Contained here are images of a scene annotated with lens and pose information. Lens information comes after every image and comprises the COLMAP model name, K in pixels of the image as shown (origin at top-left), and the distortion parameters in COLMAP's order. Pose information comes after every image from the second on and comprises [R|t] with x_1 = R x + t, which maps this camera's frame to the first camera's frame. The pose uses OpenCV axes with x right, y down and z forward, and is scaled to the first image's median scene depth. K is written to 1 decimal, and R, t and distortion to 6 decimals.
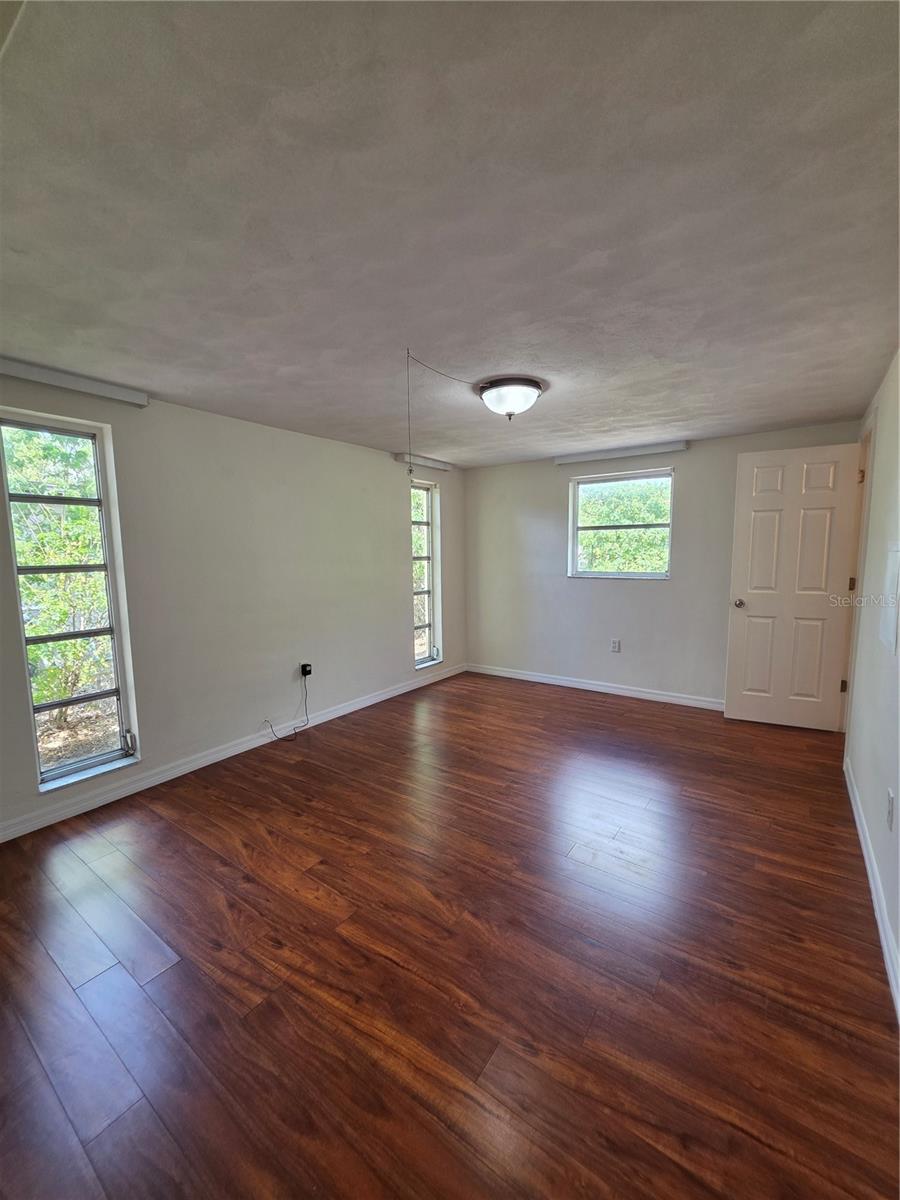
lens RADIAL K [[478.9, 0, 445.4], [0, 478.9, 605.4], [0, 0, 1]] dist [-0.001598, 0.000190]
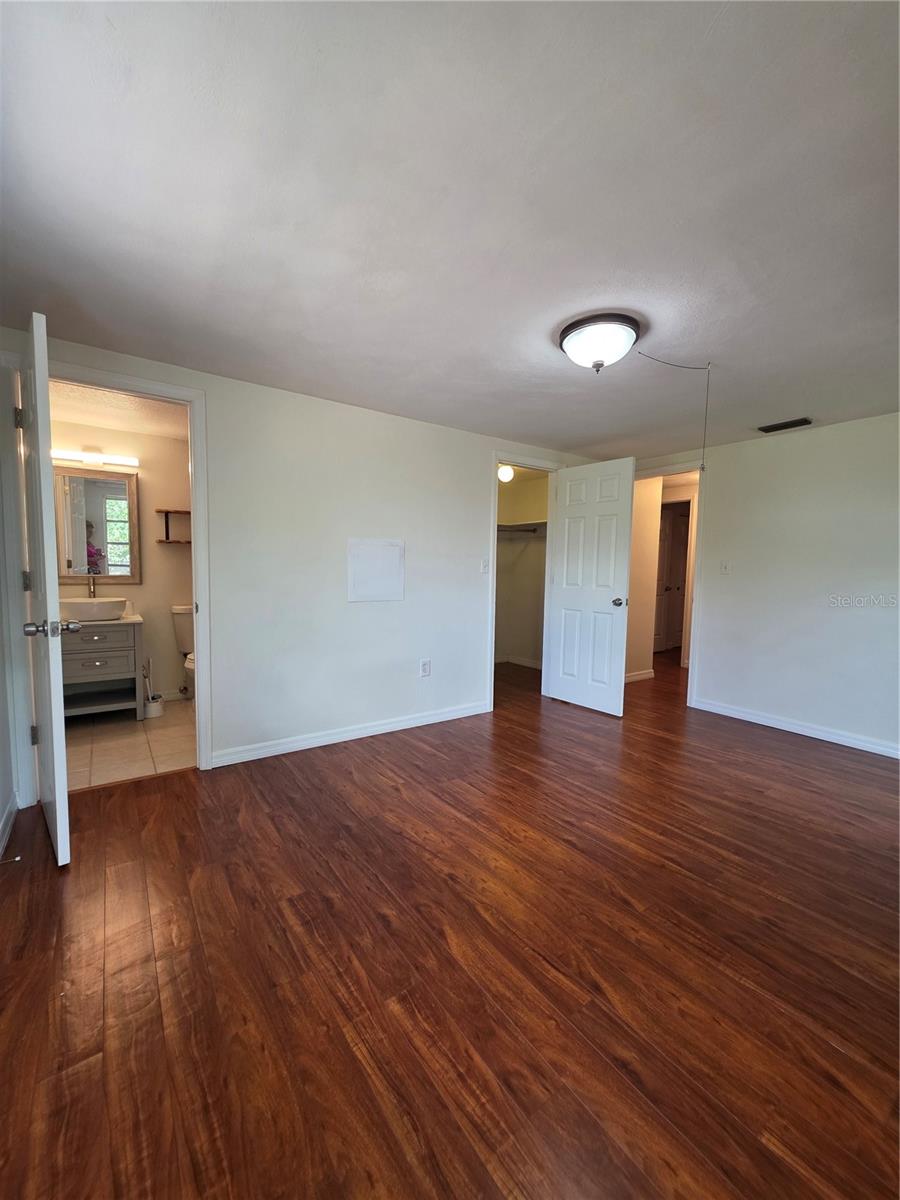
lens RADIAL K [[478.9, 0, 445.4], [0, 478.9, 605.4], [0, 0, 1]] dist [-0.001598, 0.000190]
pose [[-0.943842, -0.034084, 0.328633, 0.100717], [0.027903, 0.982888, 0.182077, -0.153096], [-0.329216, 0.181022, -0.926741, 1.897132]]
